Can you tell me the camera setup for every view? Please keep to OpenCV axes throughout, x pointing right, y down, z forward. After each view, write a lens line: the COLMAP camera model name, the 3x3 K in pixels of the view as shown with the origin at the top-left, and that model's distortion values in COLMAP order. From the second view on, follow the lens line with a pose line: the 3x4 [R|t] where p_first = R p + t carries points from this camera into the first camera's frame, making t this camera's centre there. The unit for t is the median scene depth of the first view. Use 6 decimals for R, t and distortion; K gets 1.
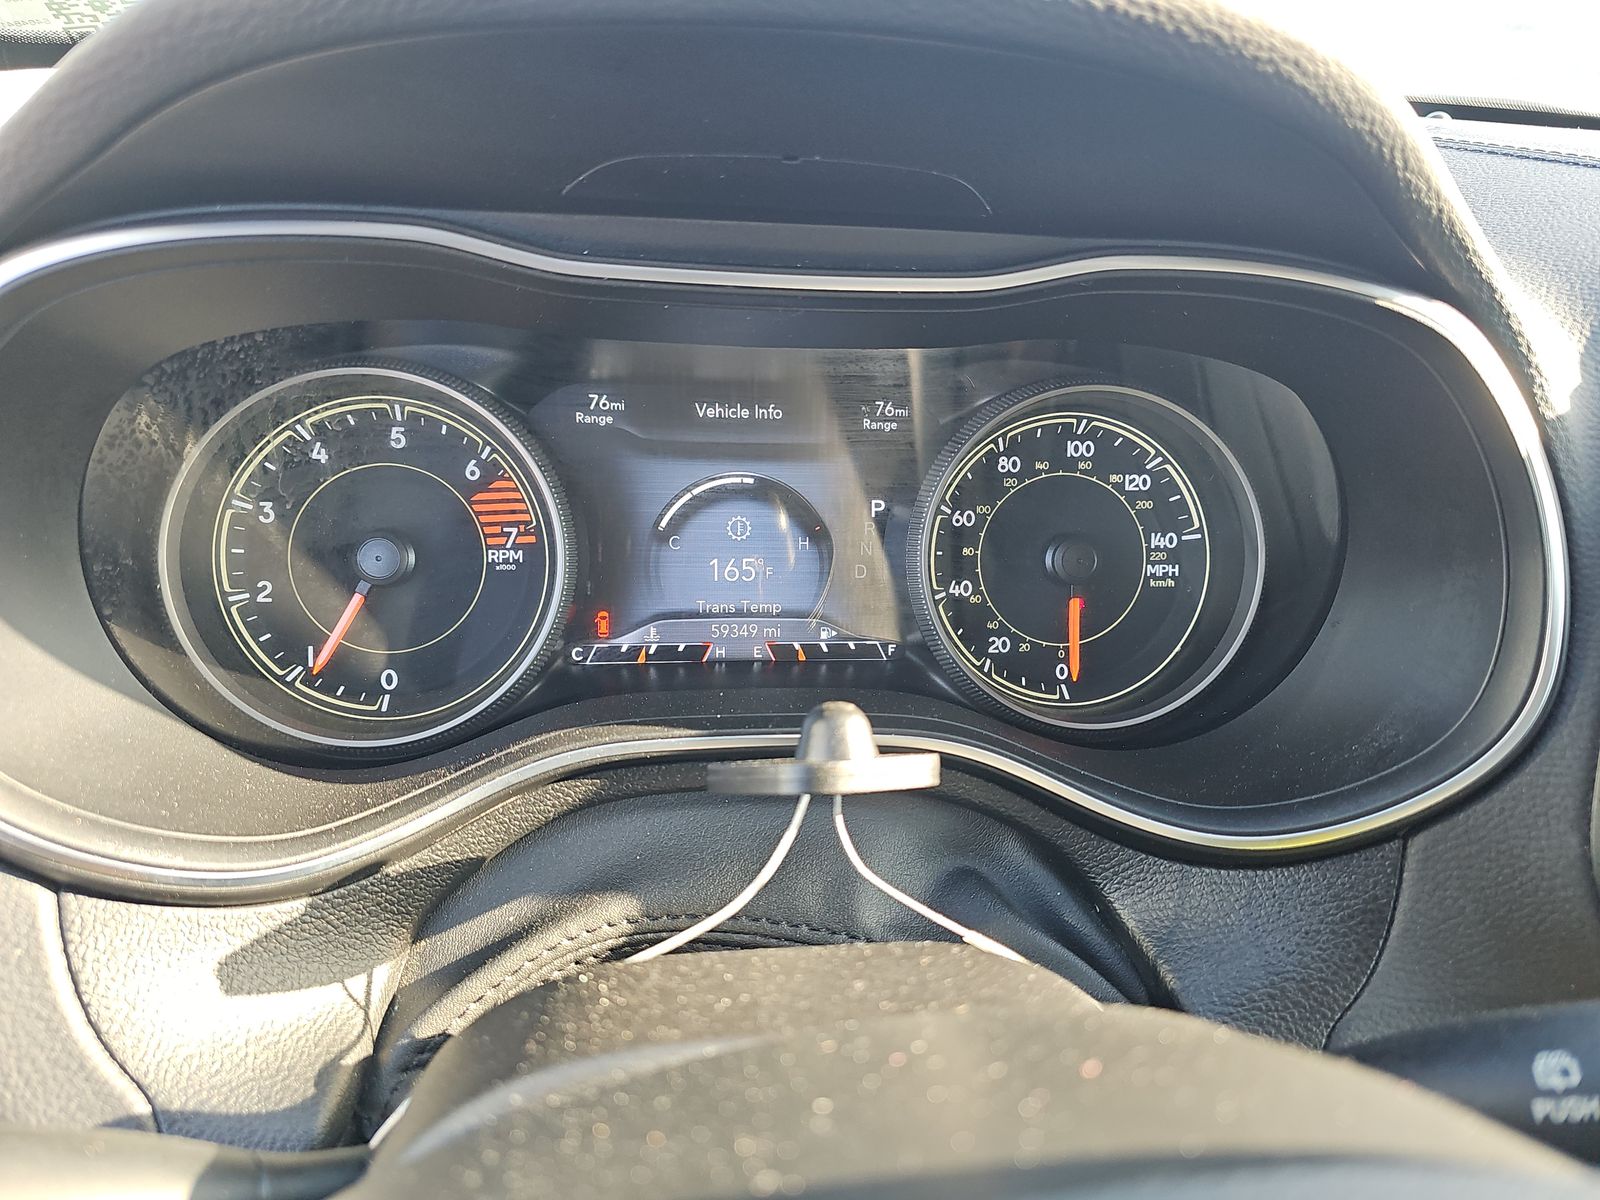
lens RADIAL K [[1055.0, 0, 810.8], [0, 1055.0, 595.9], [0, 0, 1]] dist [0.027855, -0.032566]
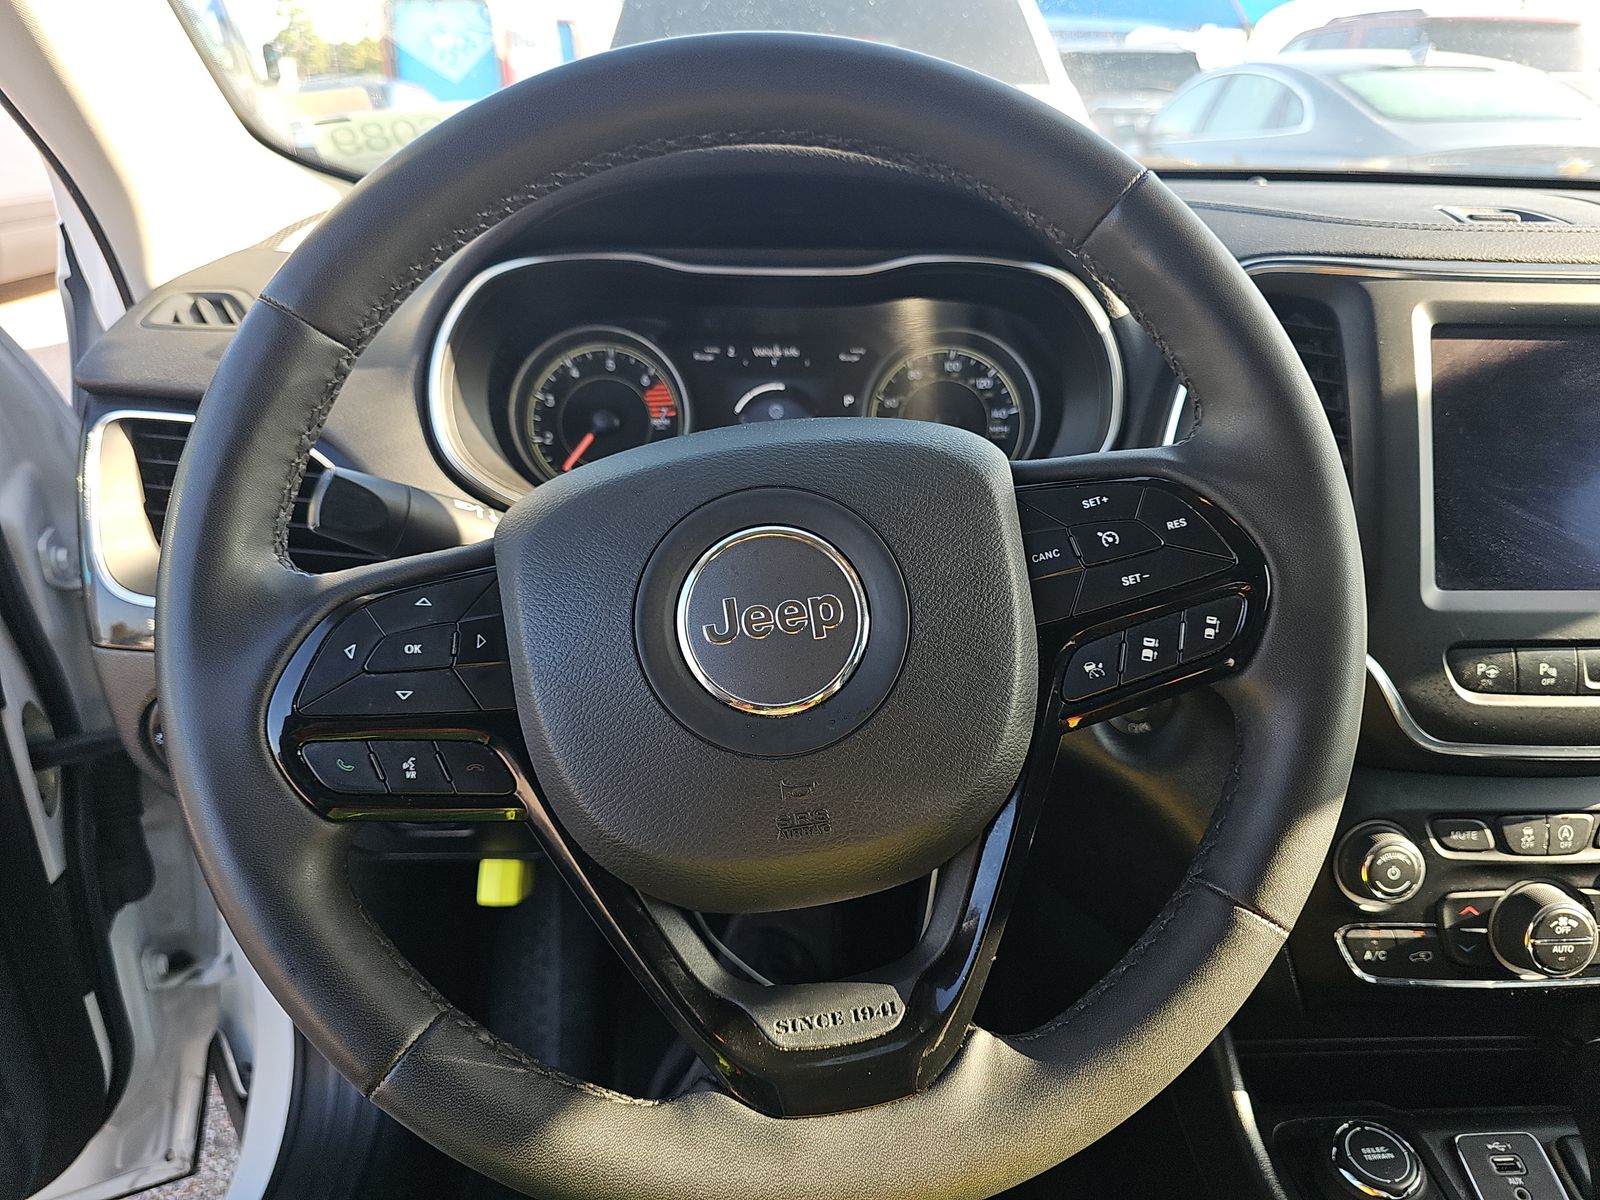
lens RADIAL K [[1055.0, 0, 784.7], [0, 1055.0, 598.7], [0, 0, 1]] dist [0.027855, -0.032566]
pose [[0.995858, -0.009260, -0.090452, 0.128780], [0.003636, 0.998060, -0.062146, 0.428832], [0.090852, 0.061559, 0.993960, -0.975978]]
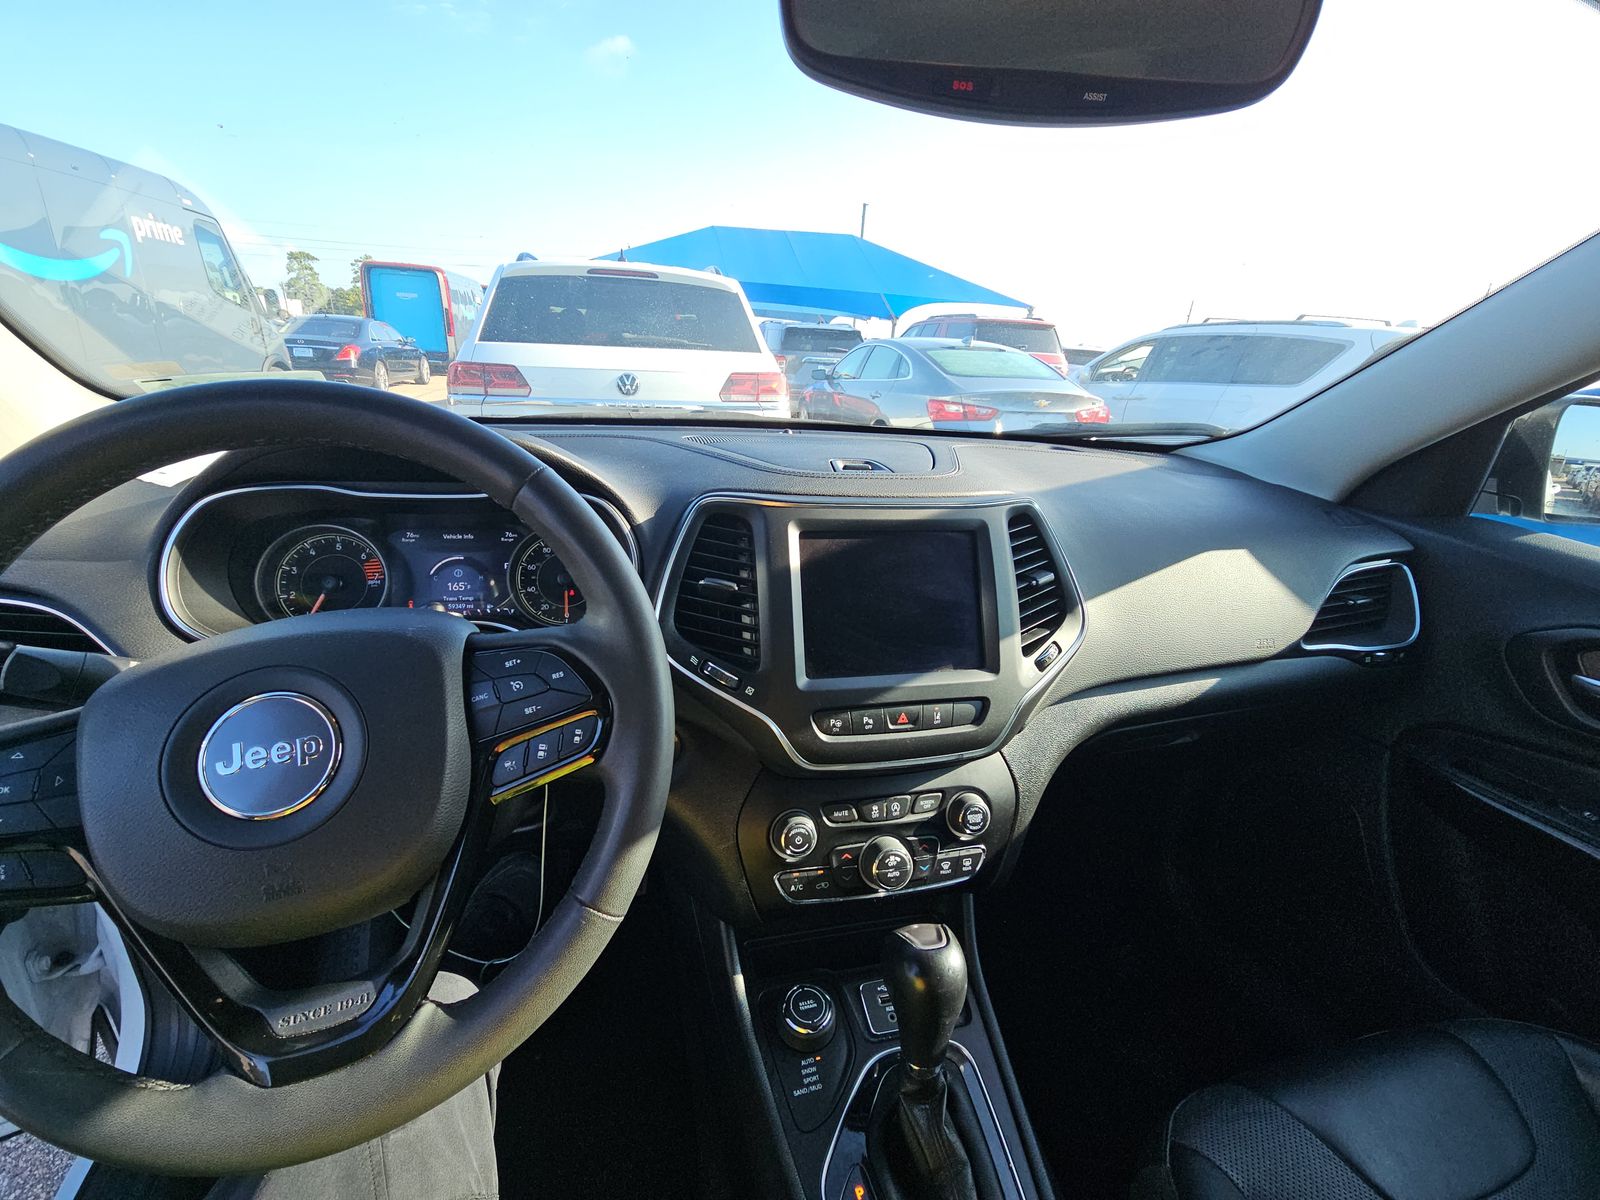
lens RADIAL K [[637.0, 0, 790.1], [0, 637.0, 591.0], [0, 0, 1]] dist [0.000335, -0.000939]
pose [[0.993597, -0.039750, 0.105761, 0.754831], [0.052722, 0.991025, -0.122837, 0.290735], [-0.099929, 0.127627, 0.986775, -1.021394]]
